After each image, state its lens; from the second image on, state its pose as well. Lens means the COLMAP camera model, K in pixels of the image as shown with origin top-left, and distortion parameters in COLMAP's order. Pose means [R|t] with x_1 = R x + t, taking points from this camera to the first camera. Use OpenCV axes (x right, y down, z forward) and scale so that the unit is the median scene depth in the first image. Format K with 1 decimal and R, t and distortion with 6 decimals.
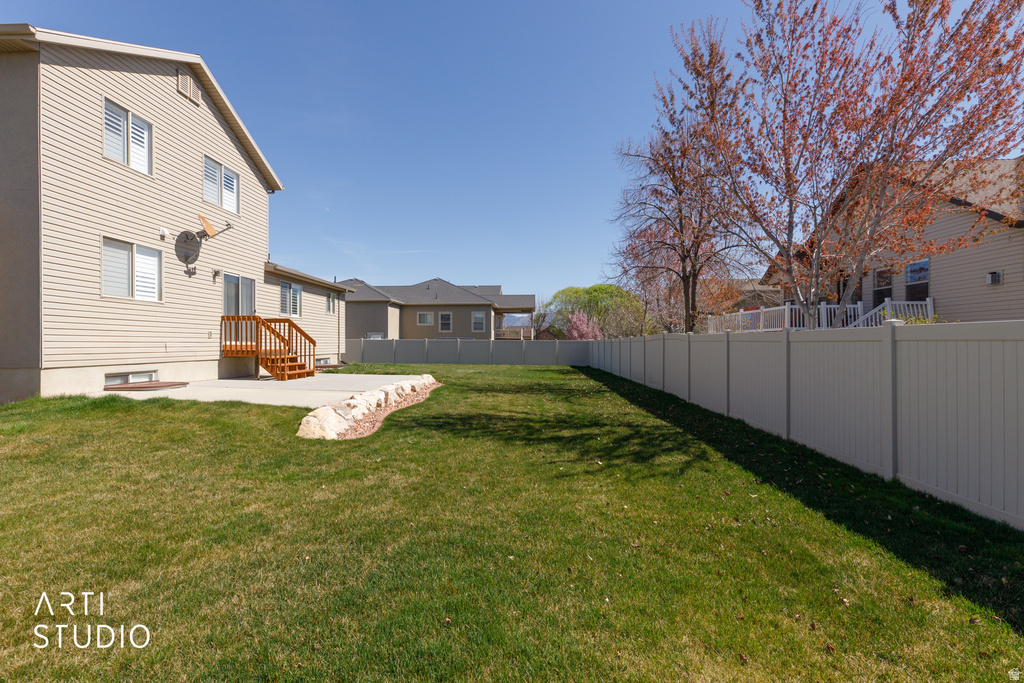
lens RADIAL K [[474.2, 0, 517.1], [0, 474.2, 341.1], [0, 0, 1]] dist [0.008351, 0.000364]
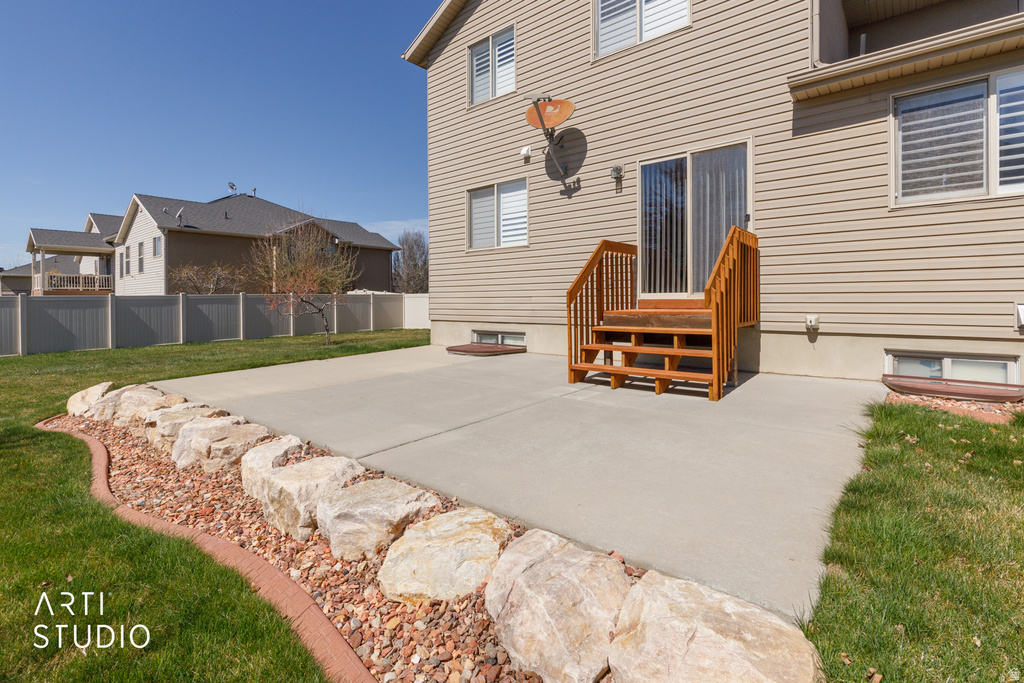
lens RADIAL K [[474.2, 0, 512.4], [0, 474.2, 300.2], [0, 0, 1]] dist [0.008351, 0.000364]
pose [[-0.612682, 0.010209, -0.790264, -0.115871], [0.015536, 0.999879, 0.000872, 0.006216], [0.790177, -0.011743, -0.612766, 1.331248]]
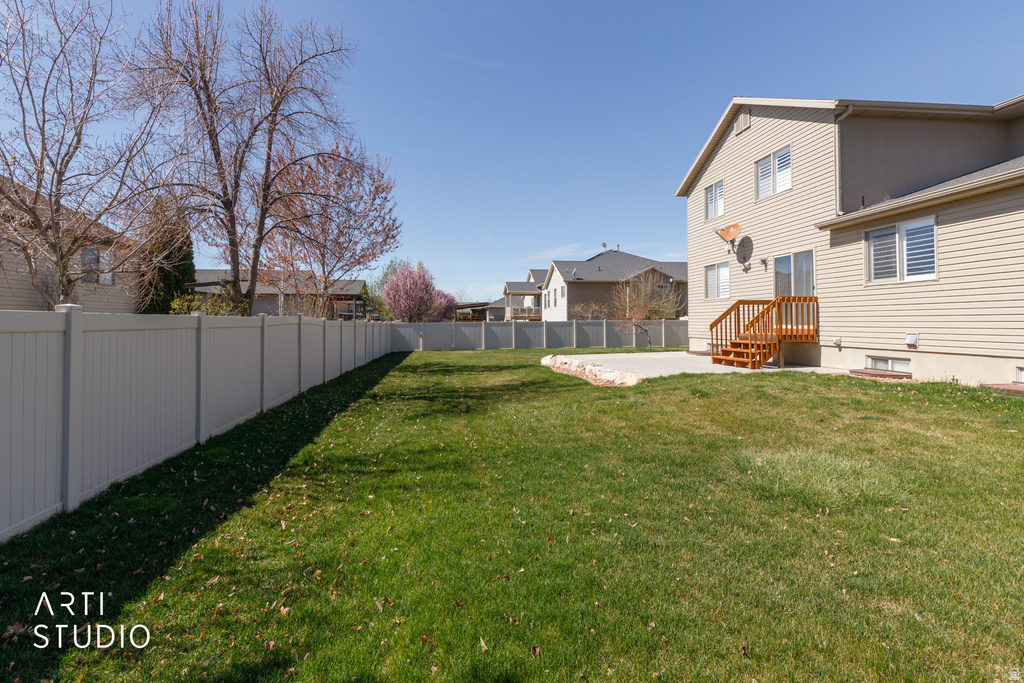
lens RADIAL K [[474.2, 0, 488.6], [0, 474.2, 311.3], [0, 0, 1]] dist [0.008351, 0.000364]
pose [[-0.992634, 0.000953, -0.121145, 0.126024], [0.004618, 0.999540, -0.029977, -0.000991], [0.121060, -0.030315, -0.992182, 2.127418]]
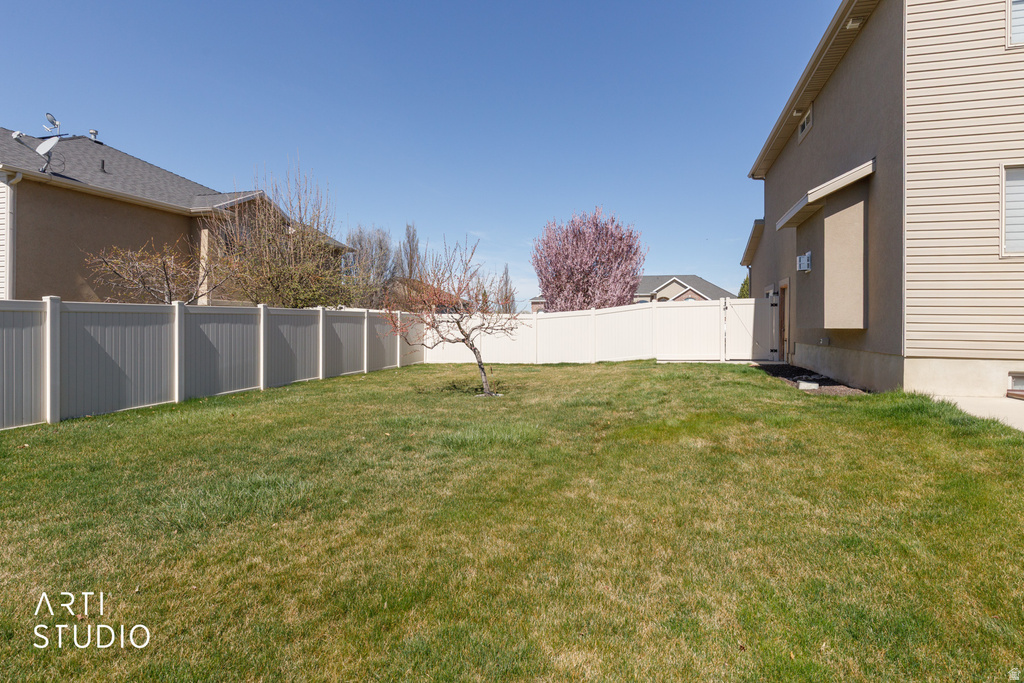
lens RADIAL K [[506.1, 0, 513.2], [0, 506.1, 325.0], [0, 0, 1]] dist [-0.000882, 0.000814]
pose [[-0.229706, 0.003115, -0.973255, -0.012325], [-0.003805, 0.999984, 0.004098, 0.002254], [0.973253, 0.004645, -0.229691, 0.389649]]
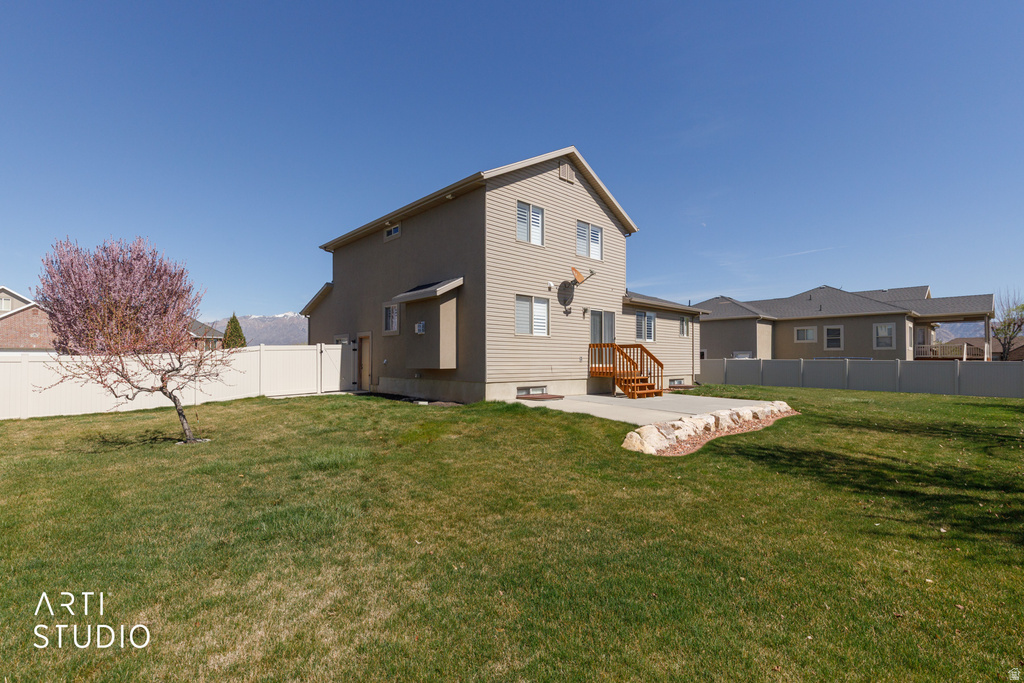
lens RADIAL K [[474.2, 0, 495.9], [0, 474.2, 354.7], [0, 0, 1]] dist [0.008351, 0.000364]
pose [[0.700089, -0.004141, -0.714044, 0.110332], [-0.000213, 0.999982, -0.006009, -0.018887], [0.714056, 0.004359, 0.700075, -0.058160]]
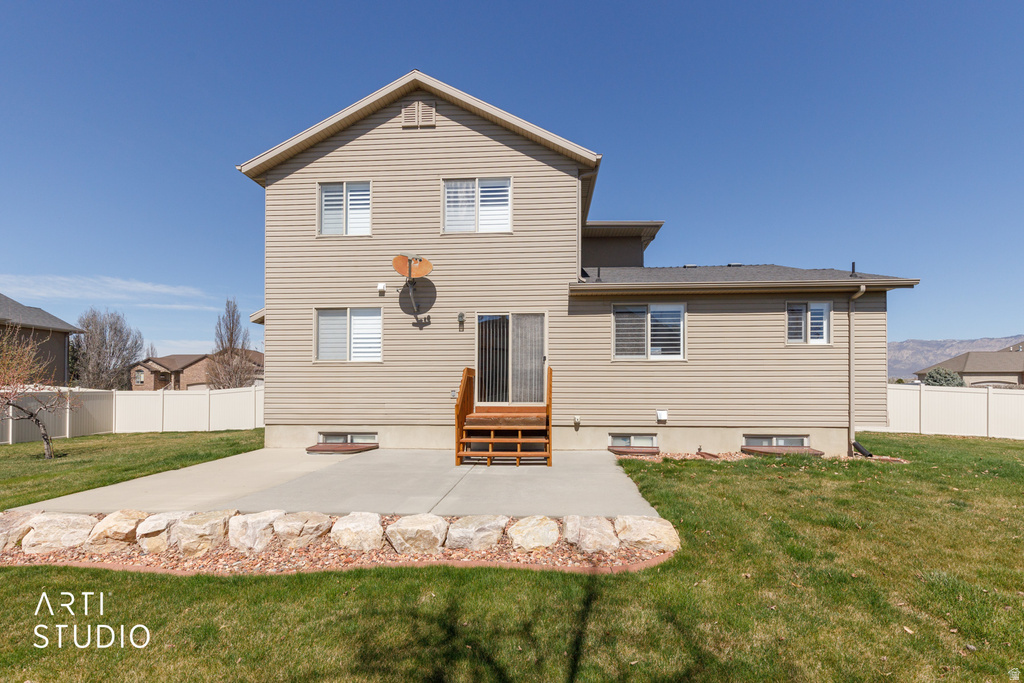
lens RADIAL K [[474.2, 0, 513.1], [0, 474.2, 383.7], [0, 0, 1]] dist [0.008351, 0.000364]
pose [[-0.035726, -0.008086, -0.999329, 0.178046], [0.006191, 0.999946, -0.008312, -0.025215], [0.999342, -0.006484, -0.035674, 1.192929]]
